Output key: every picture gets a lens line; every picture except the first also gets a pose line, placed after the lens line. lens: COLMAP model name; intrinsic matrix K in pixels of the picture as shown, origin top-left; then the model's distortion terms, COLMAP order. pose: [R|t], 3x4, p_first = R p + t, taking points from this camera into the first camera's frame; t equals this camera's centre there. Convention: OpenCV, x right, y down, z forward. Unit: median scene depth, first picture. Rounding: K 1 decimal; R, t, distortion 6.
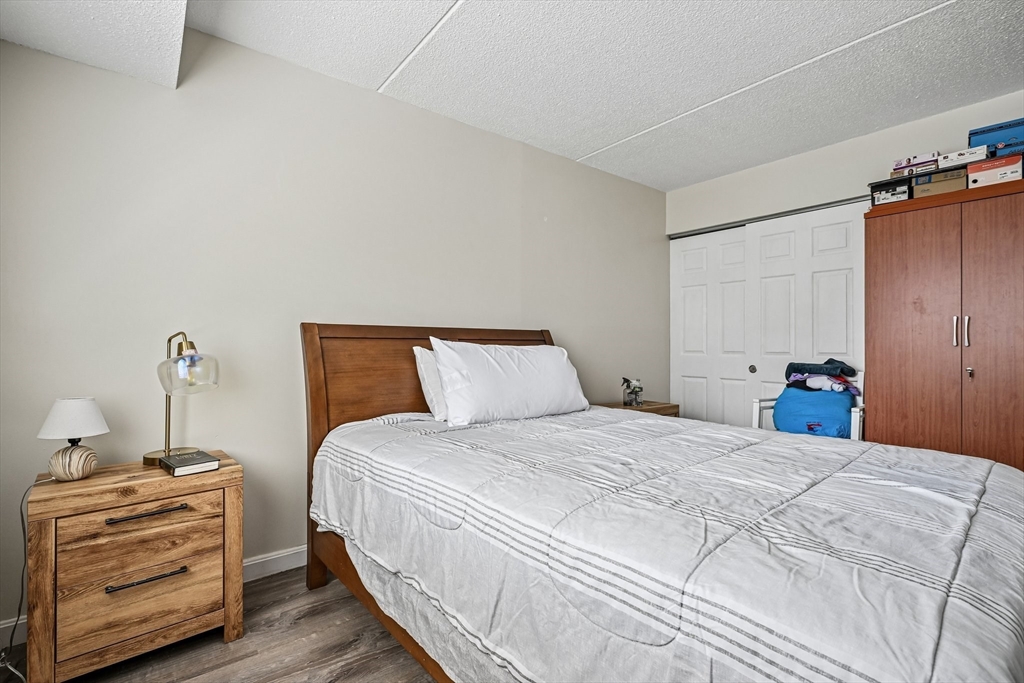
lens RADIAL K [[464.6, 0, 518.8], [0, 464.6, 343.3], [0, 0, 1]] dist [-0.002354, 0.000482]
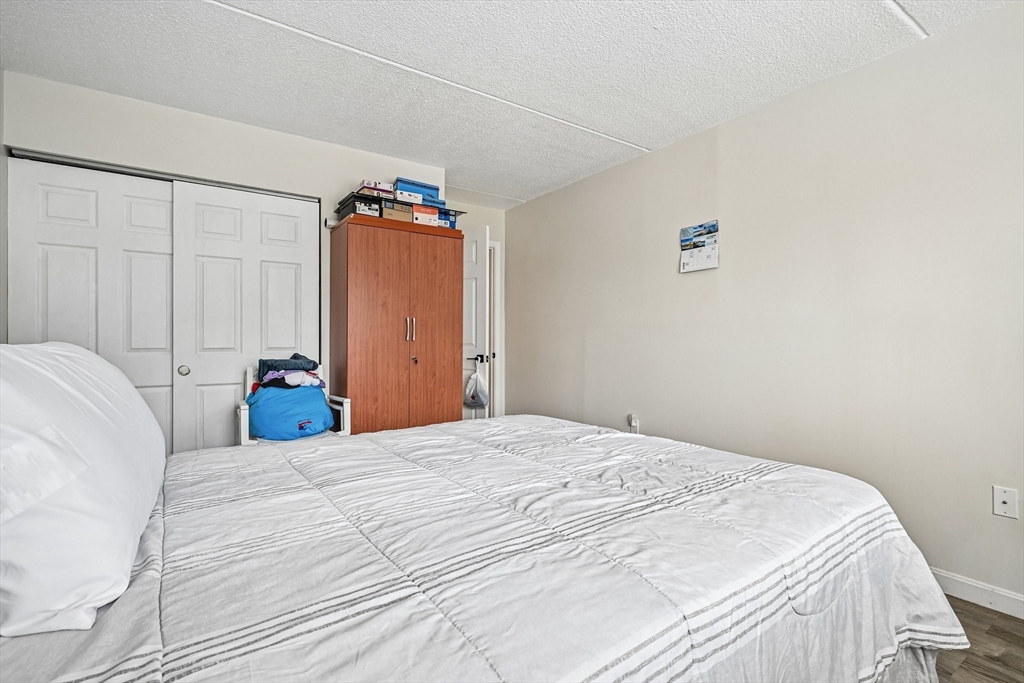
lens RADIAL K [[464.6, 0, 518.1], [0, 464.6, 342.6], [0, 0, 1]] dist [-0.002354, 0.000482]
pose [[0.095209, -0.008244, 0.995423, -0.311479], [-0.004610, 0.999951, 0.008722, -0.001039], [-0.995447, -0.005420, 0.095167, 0.529015]]
